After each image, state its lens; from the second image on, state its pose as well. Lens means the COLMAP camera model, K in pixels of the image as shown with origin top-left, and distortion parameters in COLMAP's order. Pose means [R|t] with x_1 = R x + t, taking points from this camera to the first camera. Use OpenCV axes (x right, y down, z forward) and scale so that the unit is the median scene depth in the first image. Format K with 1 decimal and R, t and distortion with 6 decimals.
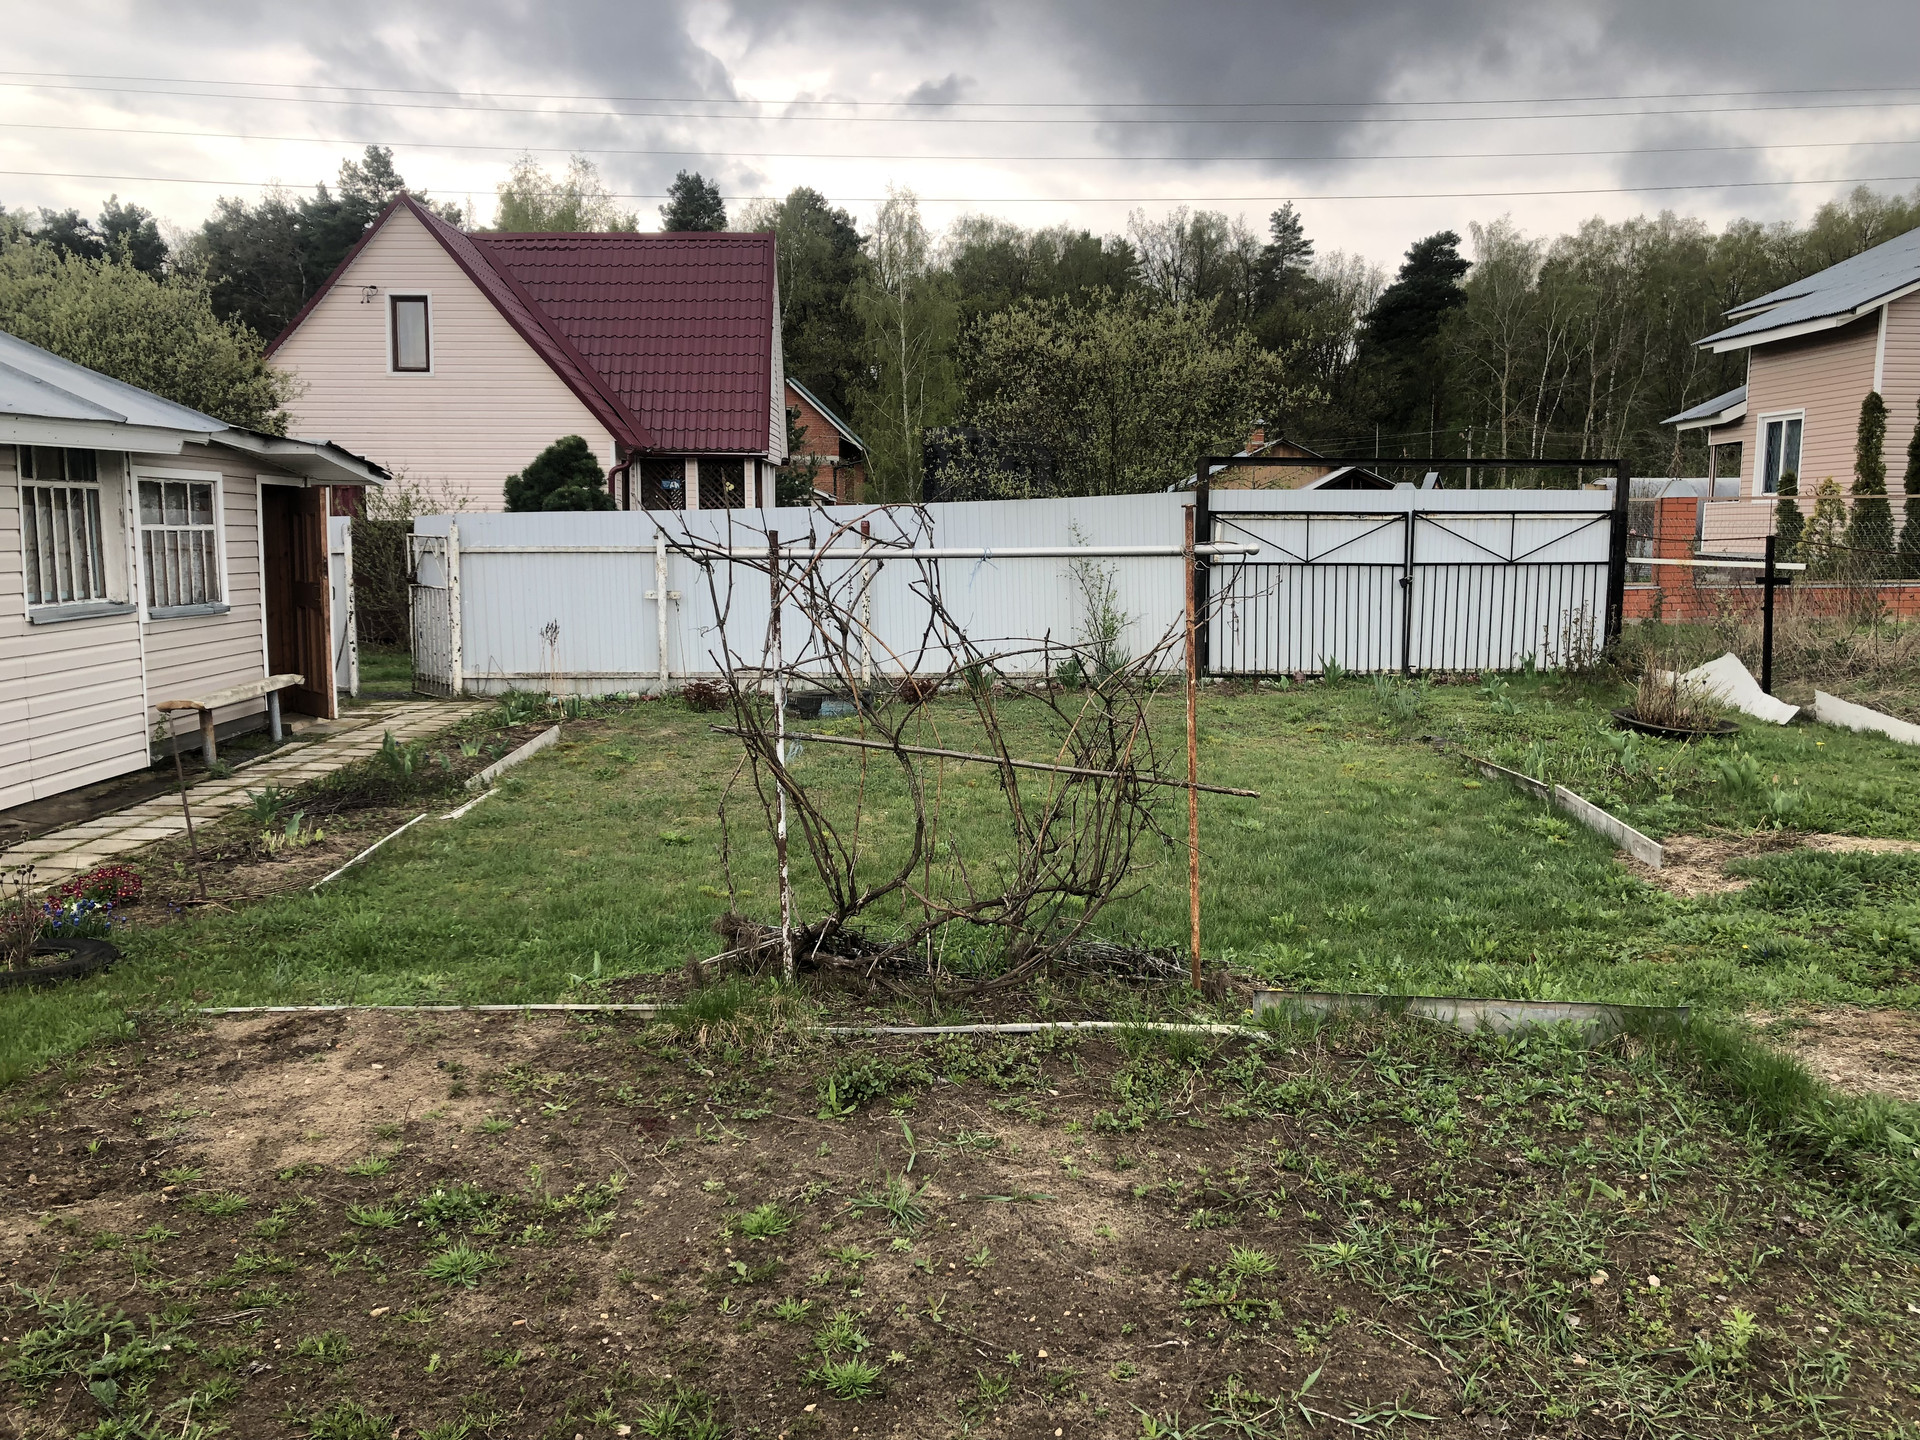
lens RADIAL K [[1563.4, 0, 923.0], [0, 1563.4, 731.3], [0, 0, 1]] dist [0.033546, -0.023138]
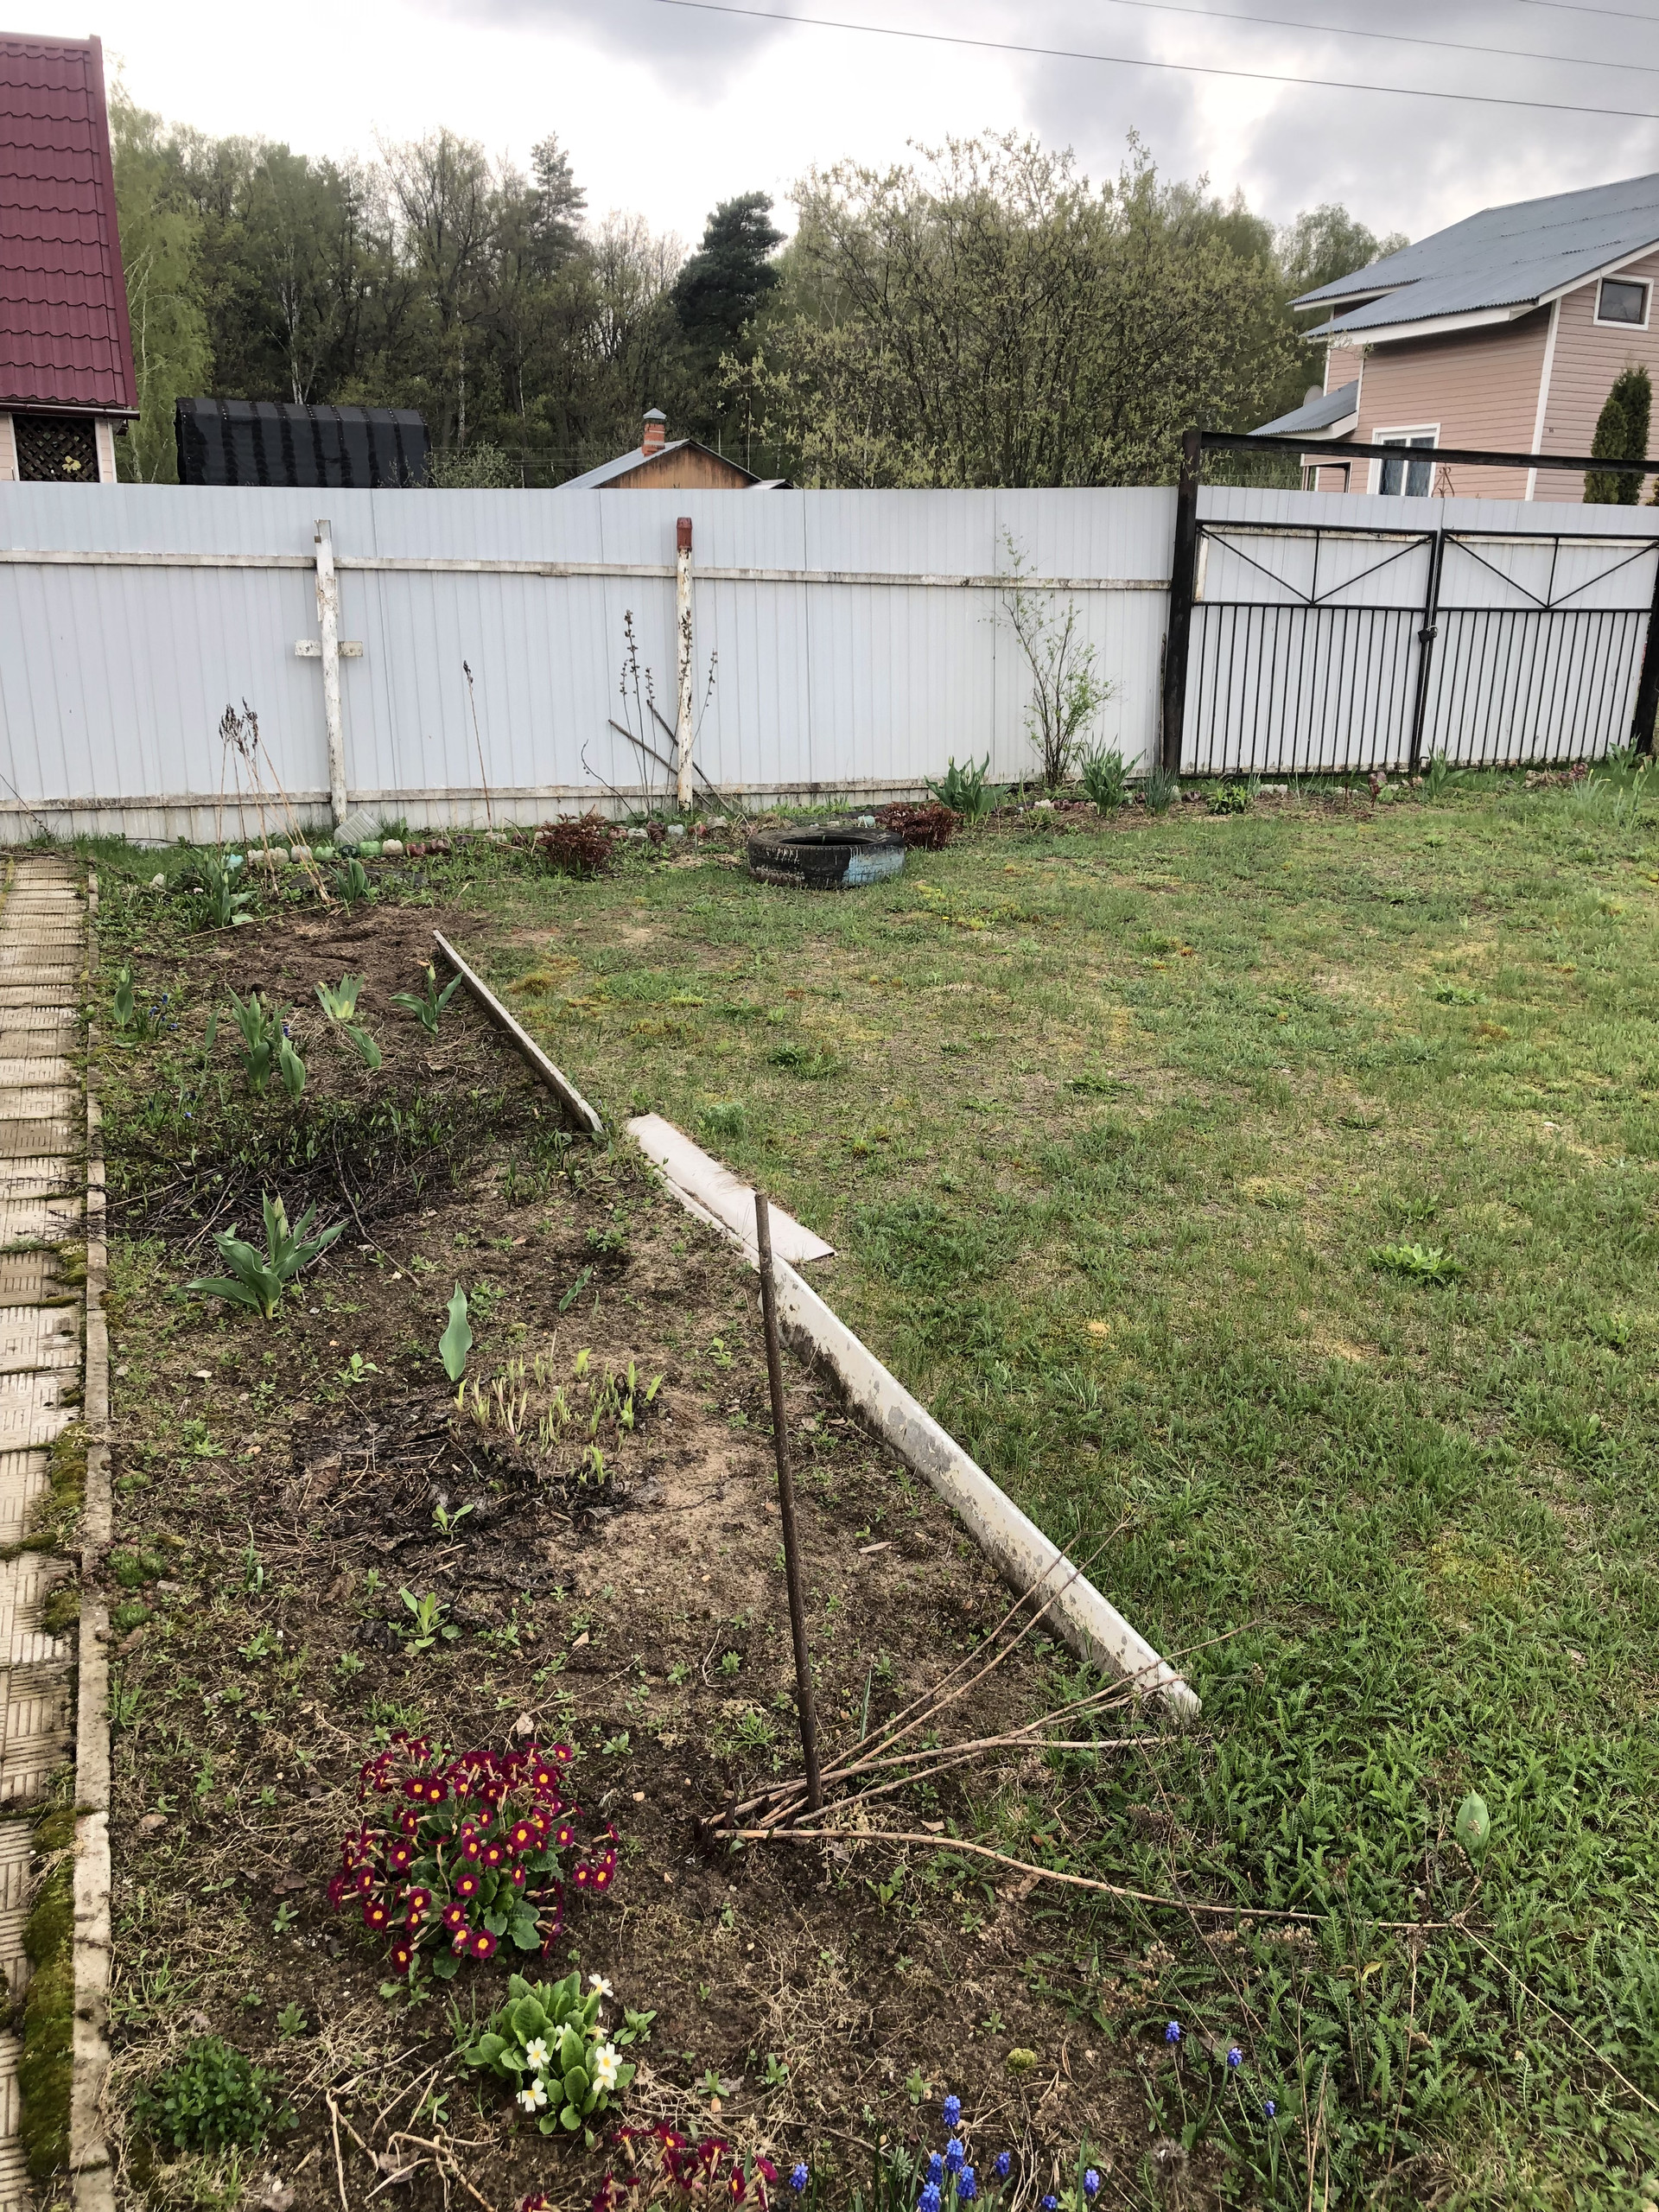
lens RADIAL K [[1801.1, 0, 834.4], [0, 1801.1, 1112.8], [0, 0, 1]] dist [0.033546, -0.023138]
pose [[0.924302, -0.090408, 0.370800, -0.252518], [0.026963, 0.984579, 0.172849, -0.032136], [-0.380709, -0.149766, 0.912486, 0.331387]]
